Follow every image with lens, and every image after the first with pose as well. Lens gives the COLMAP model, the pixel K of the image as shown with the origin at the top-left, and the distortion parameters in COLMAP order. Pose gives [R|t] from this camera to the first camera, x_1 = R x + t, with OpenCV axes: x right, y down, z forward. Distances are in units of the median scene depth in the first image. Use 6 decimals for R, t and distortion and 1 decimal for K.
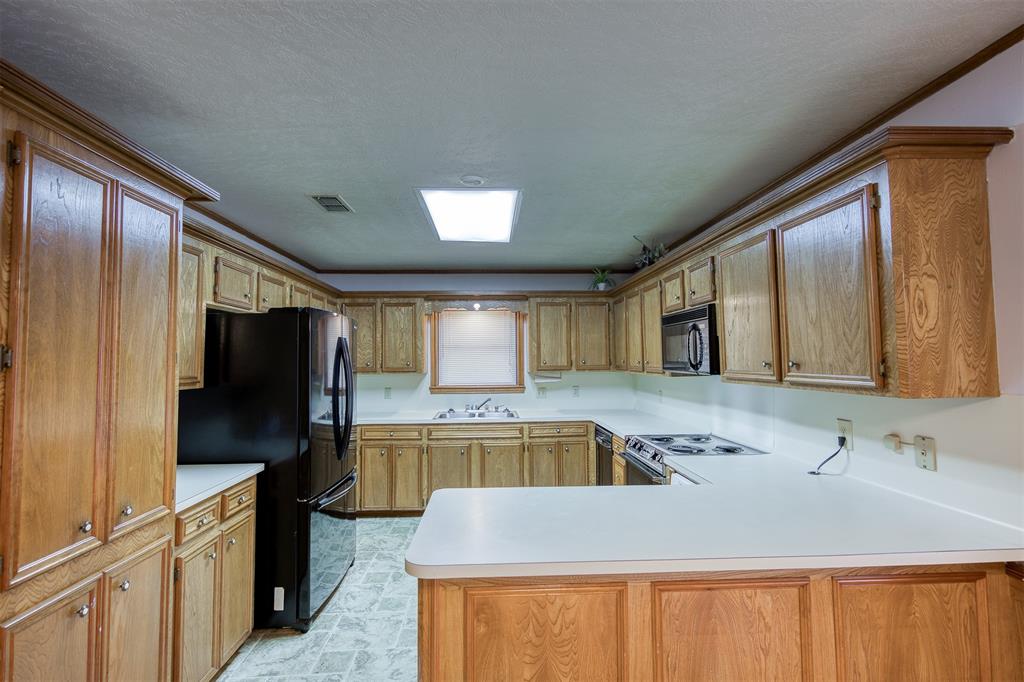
lens RADIAL K [[476.5, 0, 512.6], [0, 476.5, 336.4], [0, 0, 1]] dist [0.003950, 0.000897]
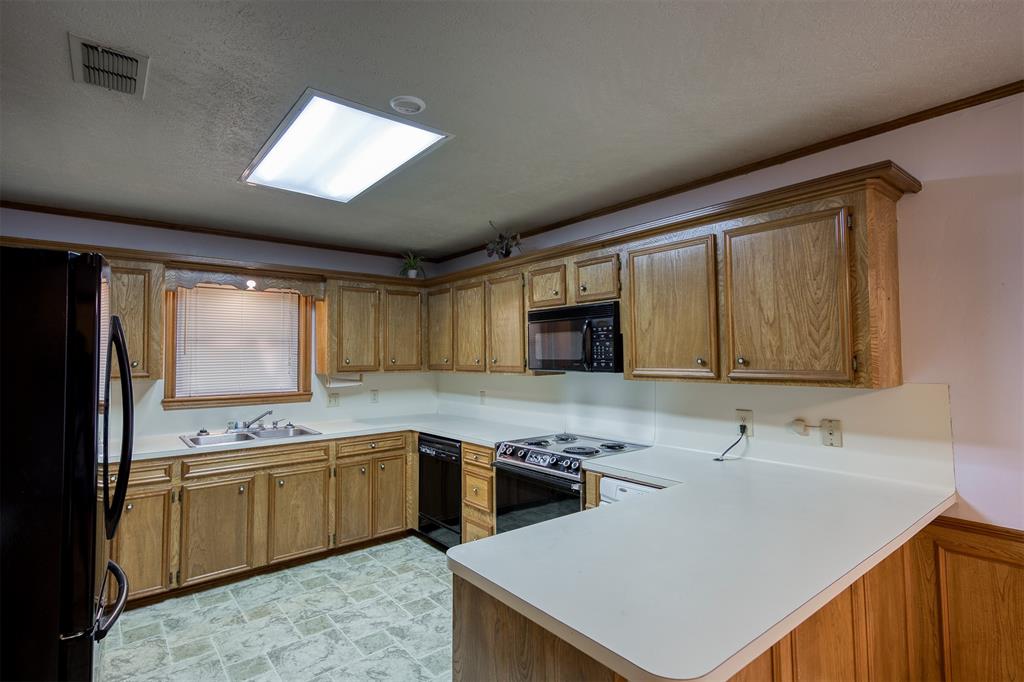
lens RADIAL K [[500.4, 0, 511.6], [0, 500.4, 335.8], [0, 0, 1]] dist [0.010449, -0.001447]
pose [[0.806829, 0.028001, 0.590121, -0.229903], [-0.028716, 0.999554, -0.008167, 0.011278], [-0.590086, -0.010357, 0.807274, 0.179077]]
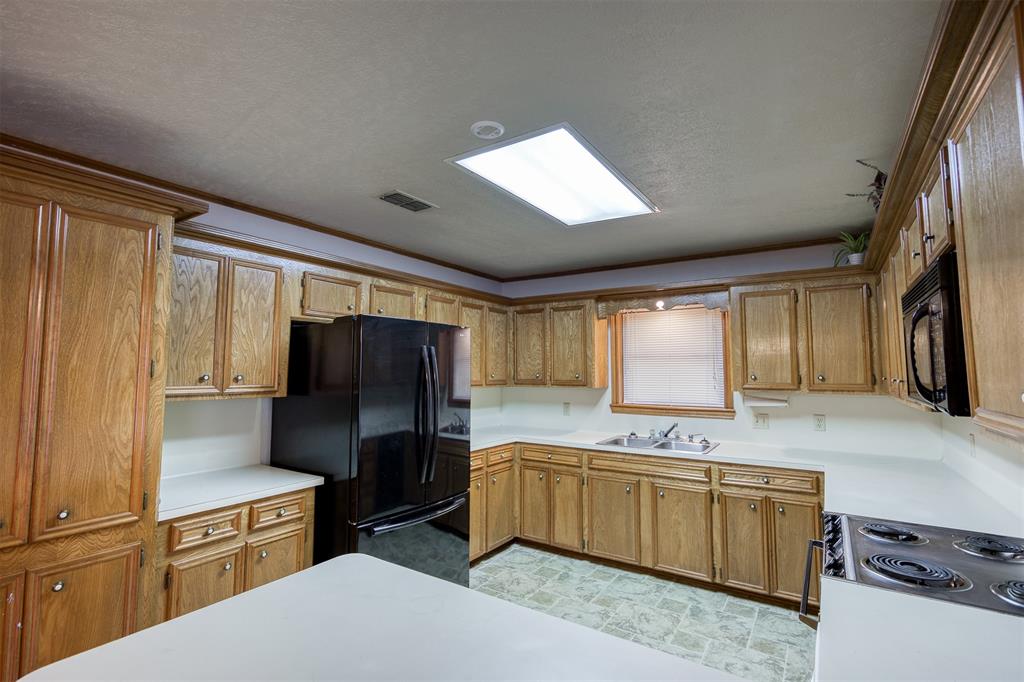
lens RADIAL K [[476.5, 0, 513.2], [0, 476.5, 334.2], [0, 0, 1]] dist [0.003950, 0.000897]
pose [[0.807734, -0.034183, -0.588555, 0.216963], [0.018560, 0.999297, -0.032567, 0.007947], [0.589255, 0.015382, 0.807801, 0.253512]]
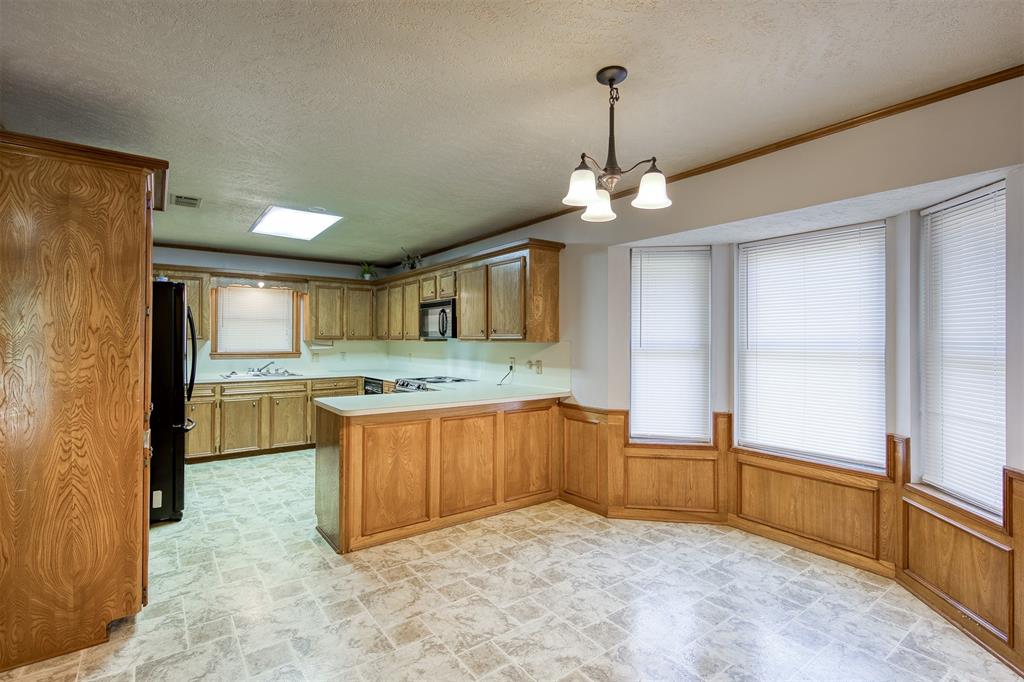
lens RADIAL K [[476.5, 0, 508.6], [0, 476.5, 336.1], [0, 0, 1]] dist [0.003950, 0.000897]
pose [[0.834940, 0.017406, 0.550065, -0.239869], [-0.038563, 0.998893, 0.026925, 0.010692], [-0.548988, -0.043693, 0.834688, -0.372724]]
